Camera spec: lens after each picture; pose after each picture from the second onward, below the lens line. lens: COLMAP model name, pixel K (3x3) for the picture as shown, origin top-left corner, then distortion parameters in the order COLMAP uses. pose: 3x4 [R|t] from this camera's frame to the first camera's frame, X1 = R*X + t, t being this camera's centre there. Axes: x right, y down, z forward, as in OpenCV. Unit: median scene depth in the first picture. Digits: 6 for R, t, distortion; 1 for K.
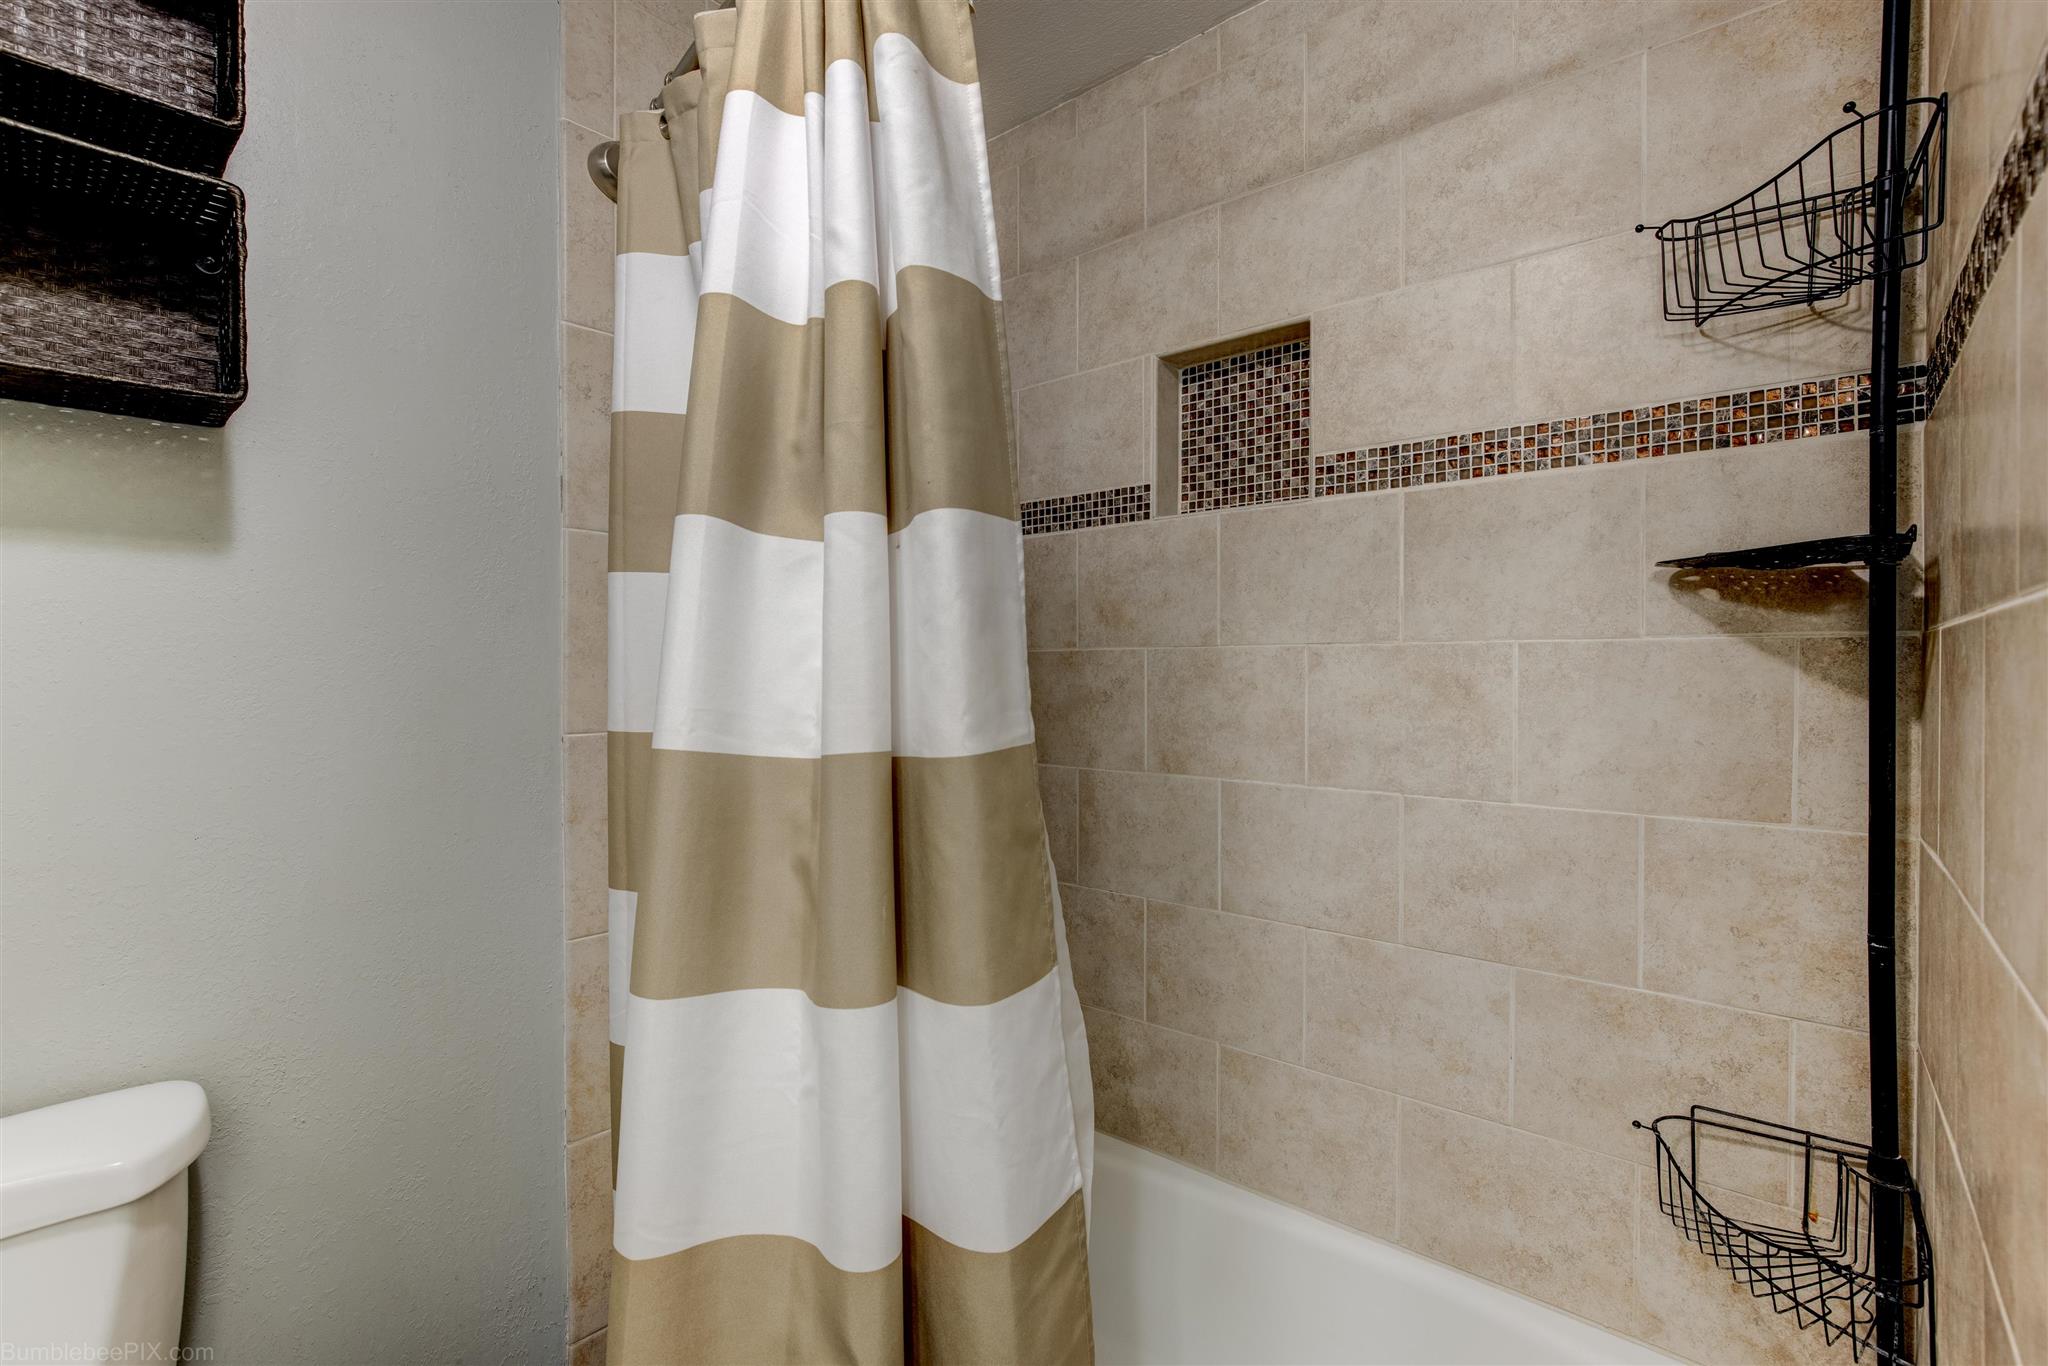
lens RADIAL K [[928.7, 0, 1018.1], [0, 928.7, 685.9], [0, 0, 1]] dist [-0.008258, 0.004066]
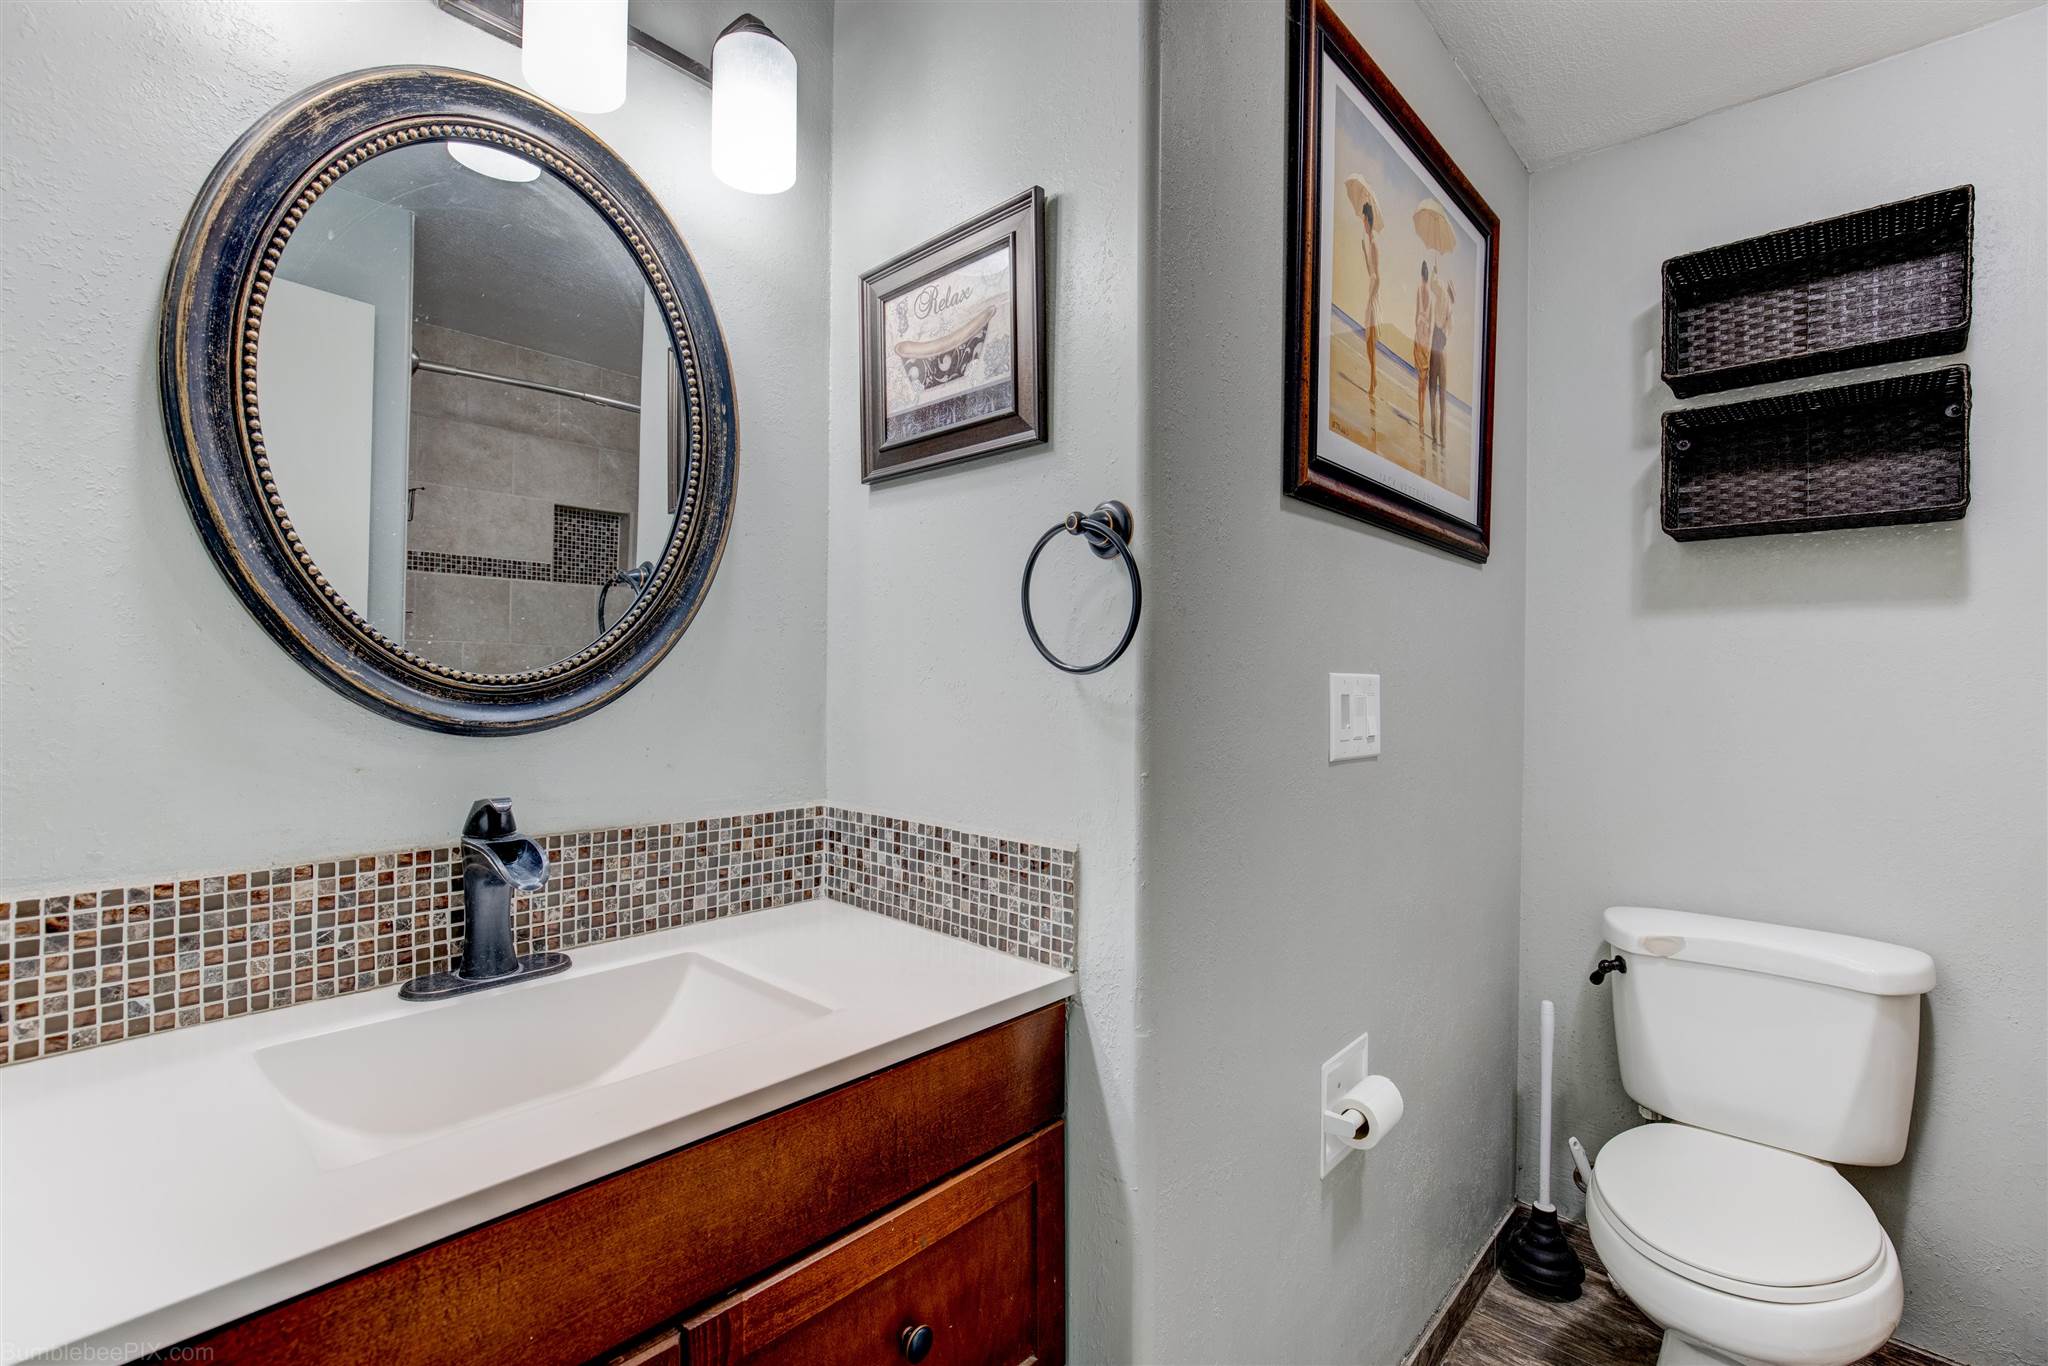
lens RADIAL K [[928.7, 0, 1018.4], [0, 928.7, 682.1], [0, 0, 1]] dist [-0.008258, 0.004066]
pose [[-0.021487, 0.001467, -0.999768, 0.686906], [-0.012801, 0.999917, 0.001743, -0.002734], [0.999687, 0.012836, -0.021466, -0.497917]]
